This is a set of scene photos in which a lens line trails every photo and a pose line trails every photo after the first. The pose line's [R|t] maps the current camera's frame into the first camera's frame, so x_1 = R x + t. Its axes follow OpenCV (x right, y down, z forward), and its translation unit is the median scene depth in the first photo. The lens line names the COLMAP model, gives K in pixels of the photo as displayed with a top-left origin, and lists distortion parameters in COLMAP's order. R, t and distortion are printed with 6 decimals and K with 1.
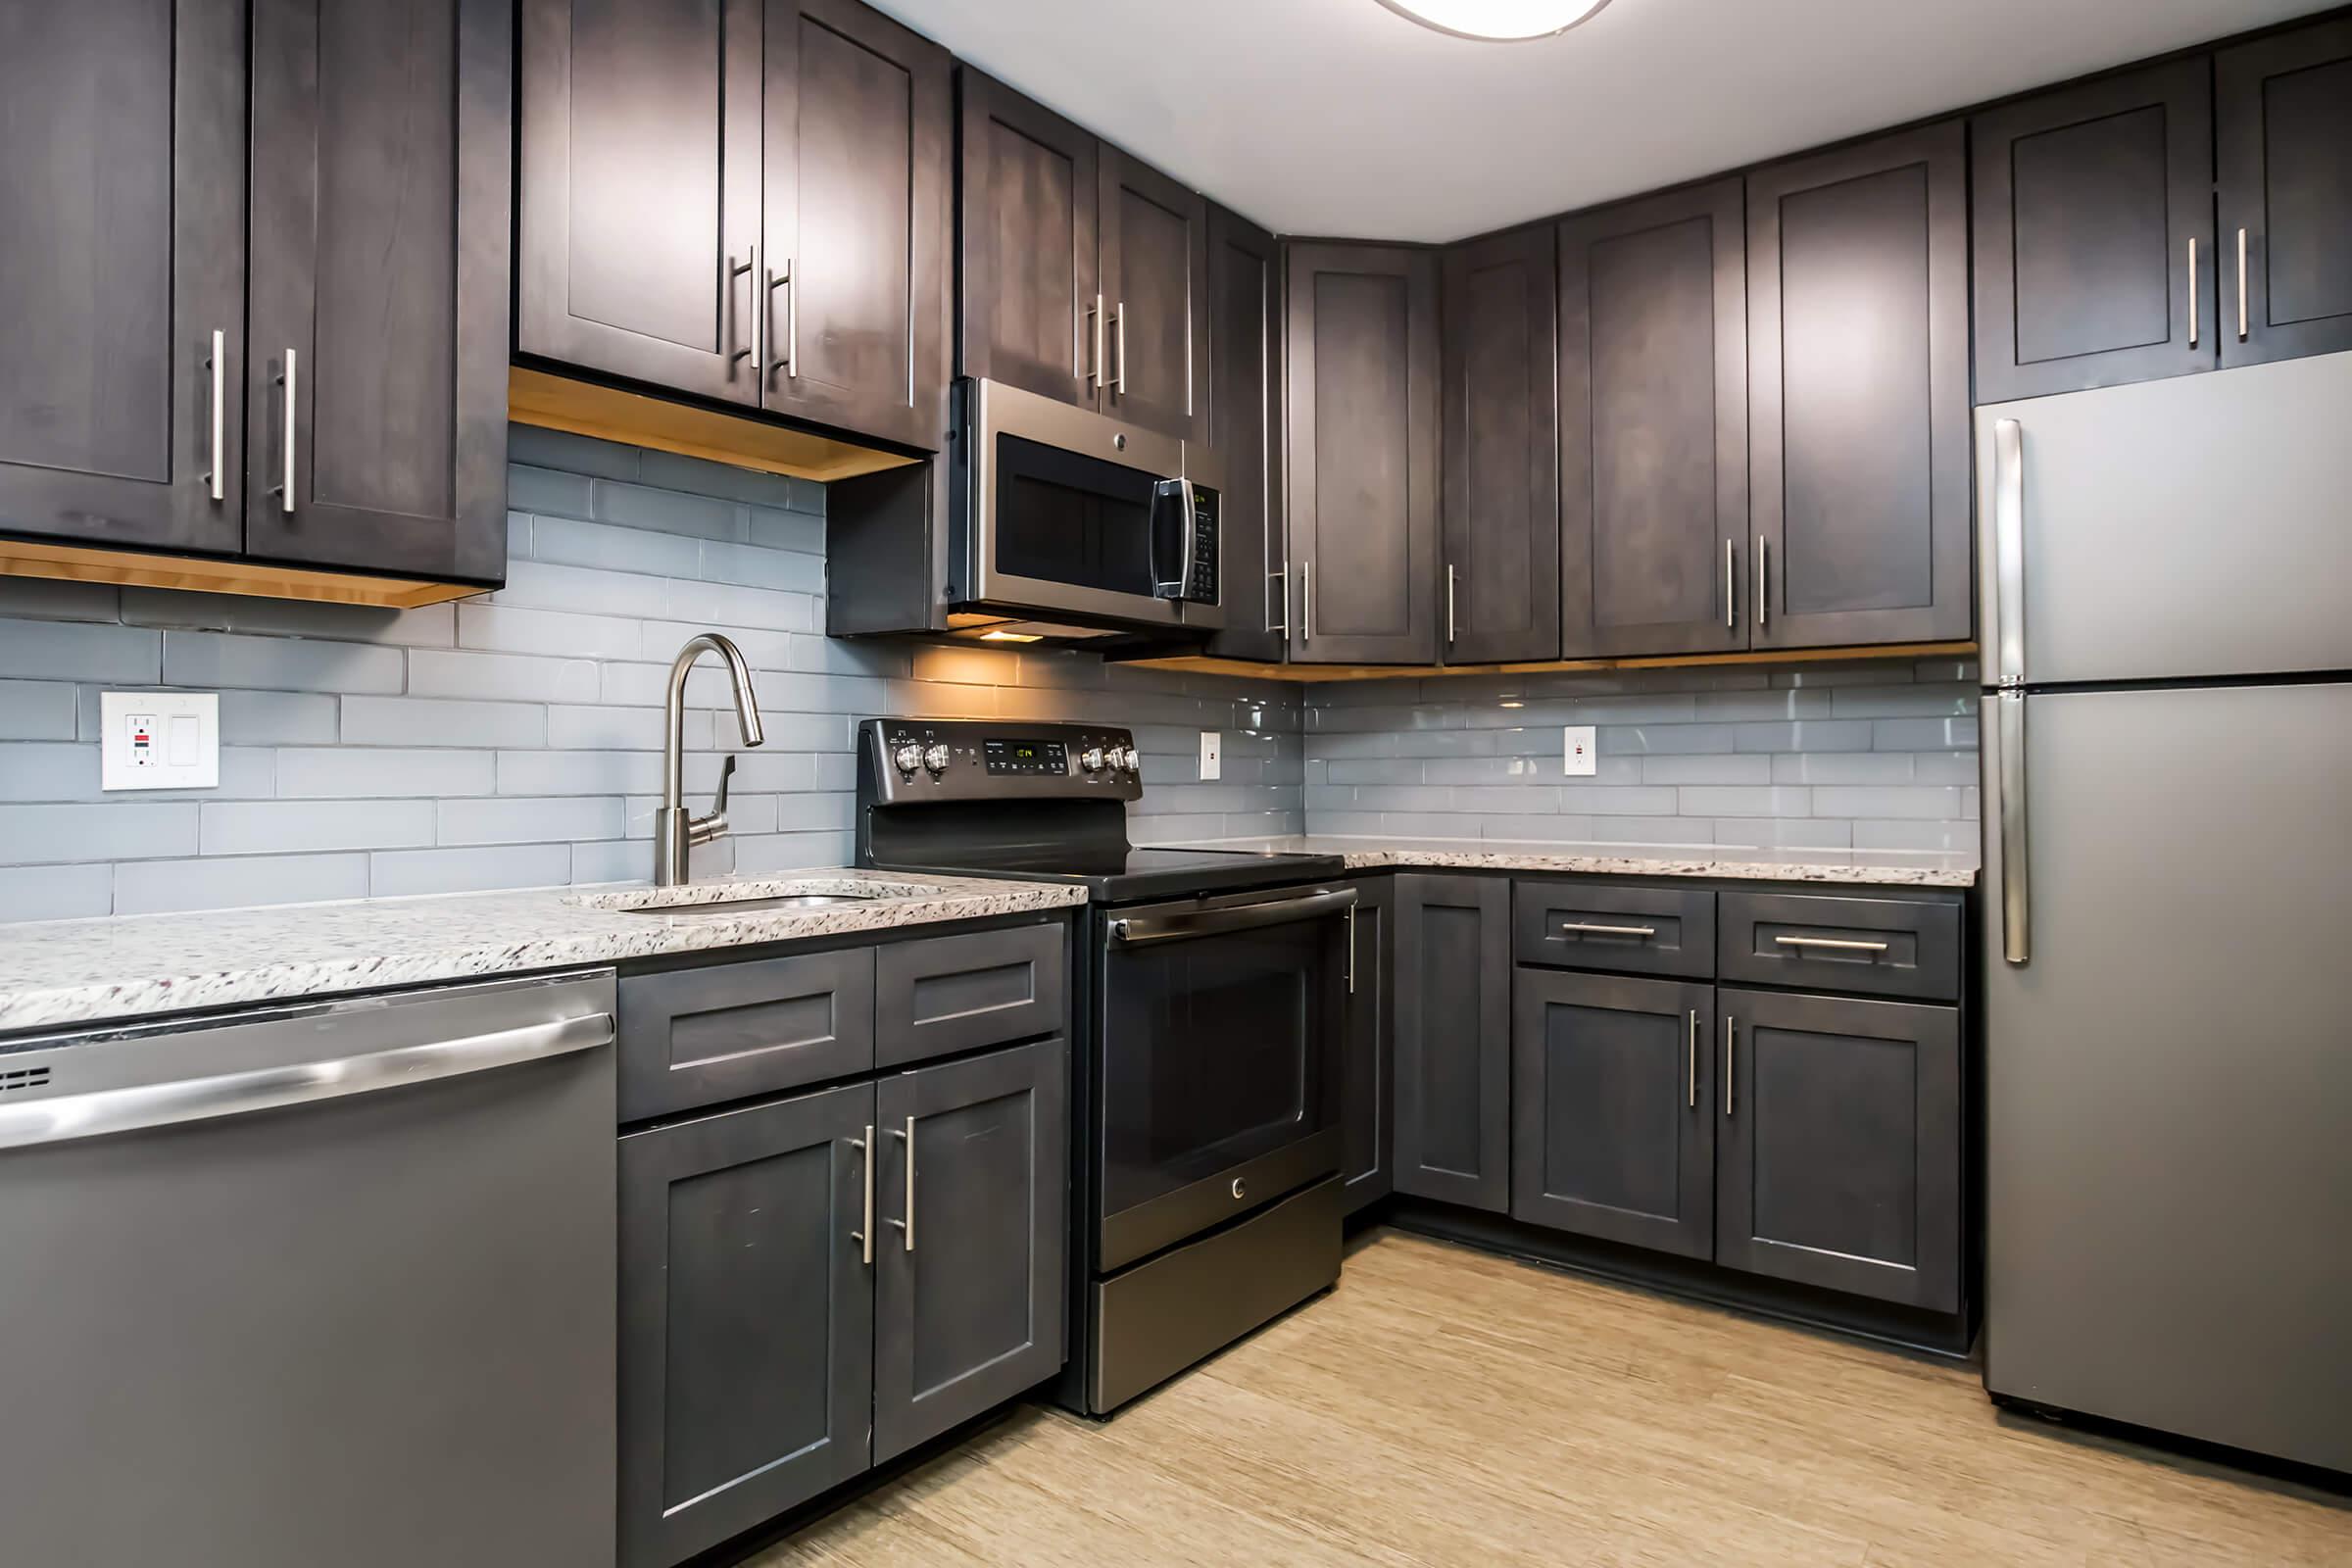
lens RADIAL K [[1303.2, 0, 1179.7], [0, 1303.2, 803.6], [0, 0, 1]] dist [-0.055463, 0.023734]
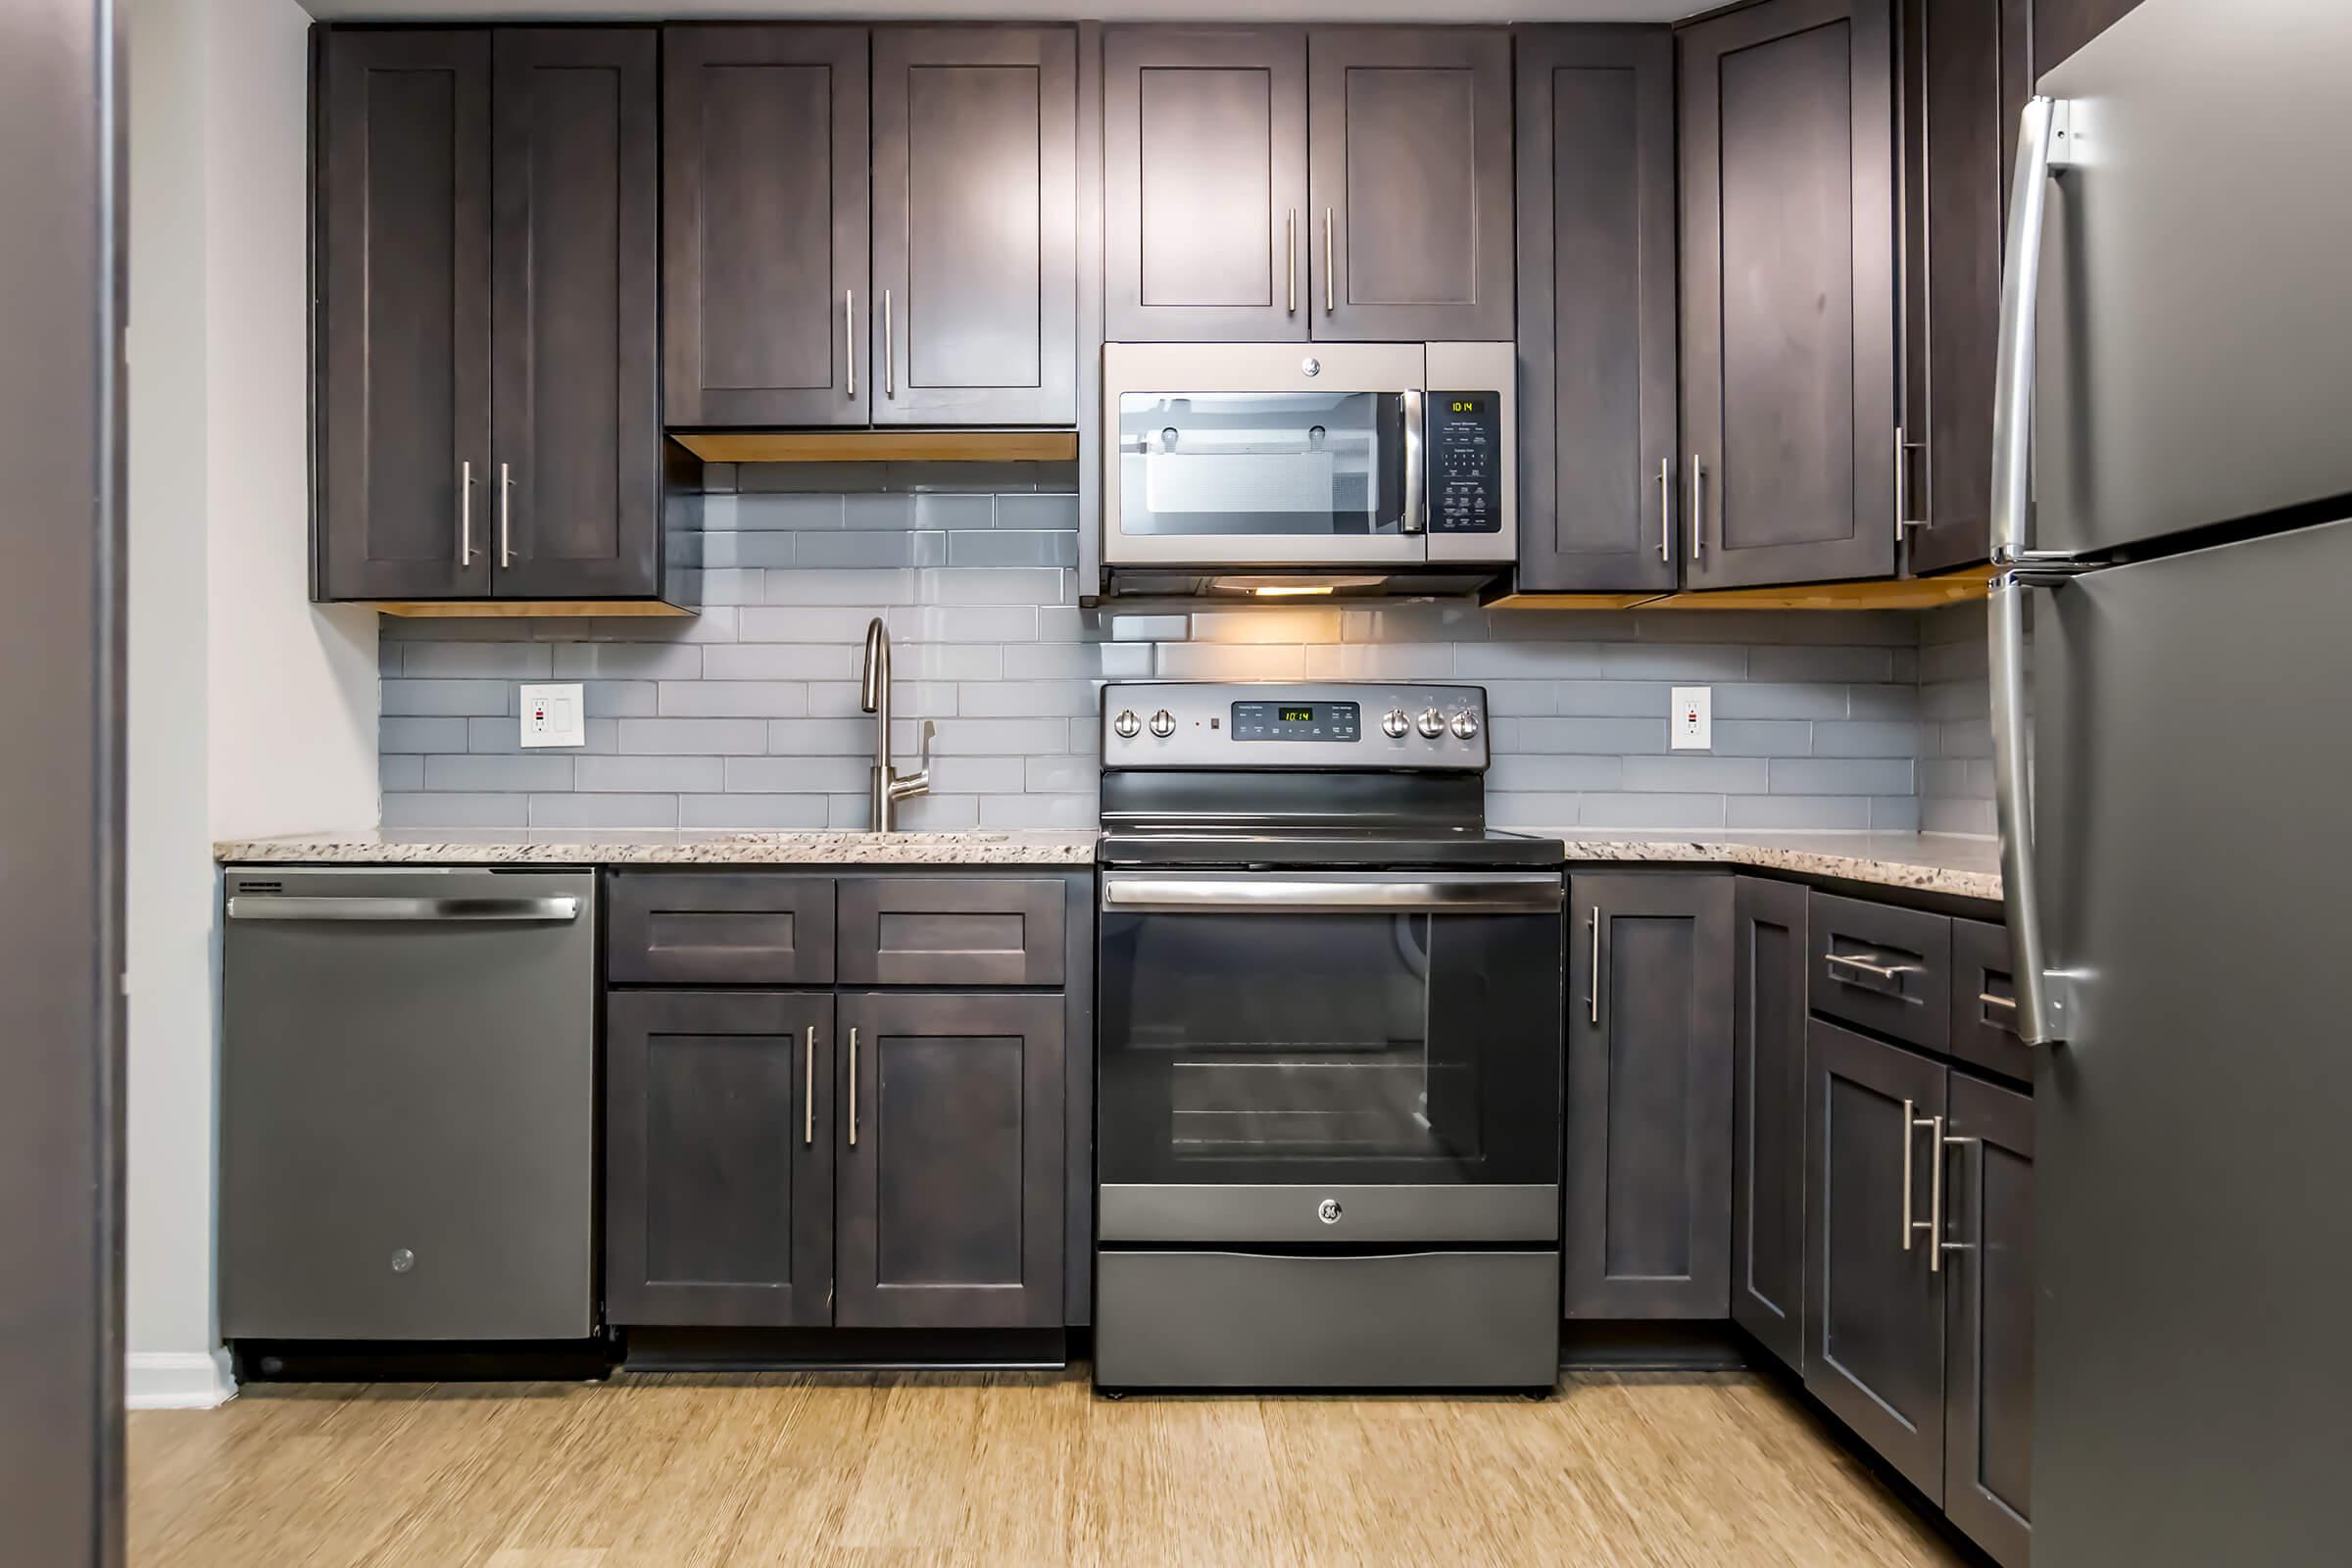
lens RADIAL K [[1801.6, 0, 1176.0], [0, 1801.6, 784.0], [0, 0, 1]] dist [-0.018767, 0.000930]
pose [[0.615286, 0.011100, -0.788226, 1.049067], [-0.021539, 0.999764, -0.002735, 0.017800], [0.788010, 0.018660, 0.615380, 0.195623]]
